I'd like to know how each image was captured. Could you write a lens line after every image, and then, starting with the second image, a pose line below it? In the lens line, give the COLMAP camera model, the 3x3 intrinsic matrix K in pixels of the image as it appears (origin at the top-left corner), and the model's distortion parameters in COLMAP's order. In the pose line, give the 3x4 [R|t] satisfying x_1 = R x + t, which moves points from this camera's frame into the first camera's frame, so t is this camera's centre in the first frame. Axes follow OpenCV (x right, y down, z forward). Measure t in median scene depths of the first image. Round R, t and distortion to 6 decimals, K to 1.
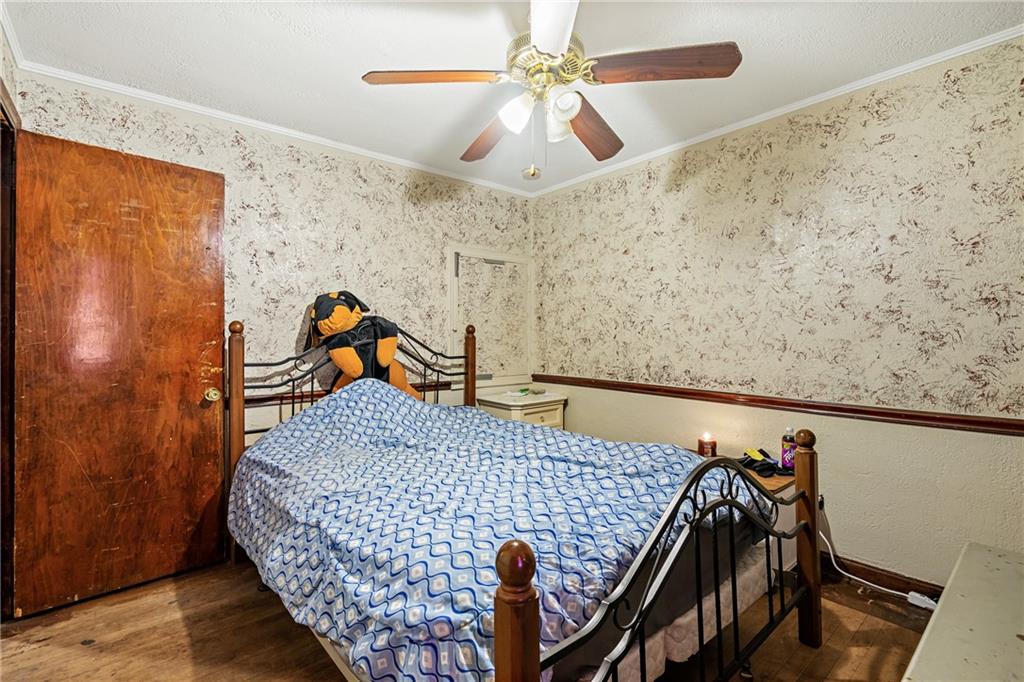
lens RADIAL K [[468.6, 0, 505.6], [0, 468.6, 341.2], [0, 0, 1]] dist [-0.000890, 0.000026]
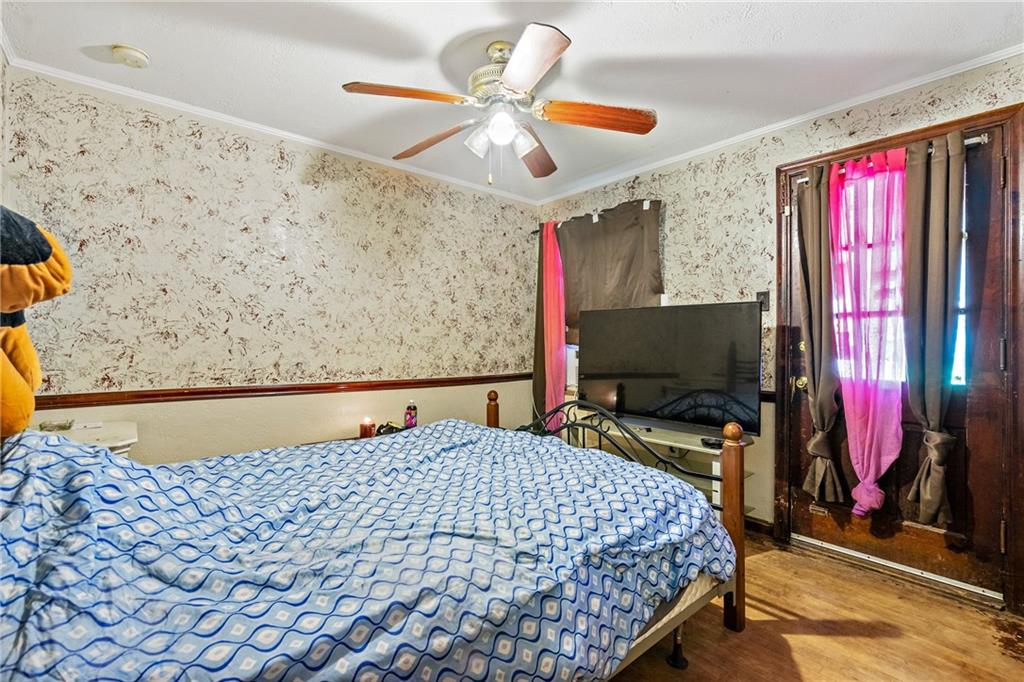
lens RADIAL K [[468.6, 0, 505.3], [0, 468.6, 341.2], [0, 0, 1]] dist [-0.000890, 0.000026]
pose [[0.001588, -0.002469, 0.999996, -0.685713], [-0.001132, 0.999996, 0.002471, 0.006113], [-0.999998, -0.001135, 0.001585, 0.636676]]
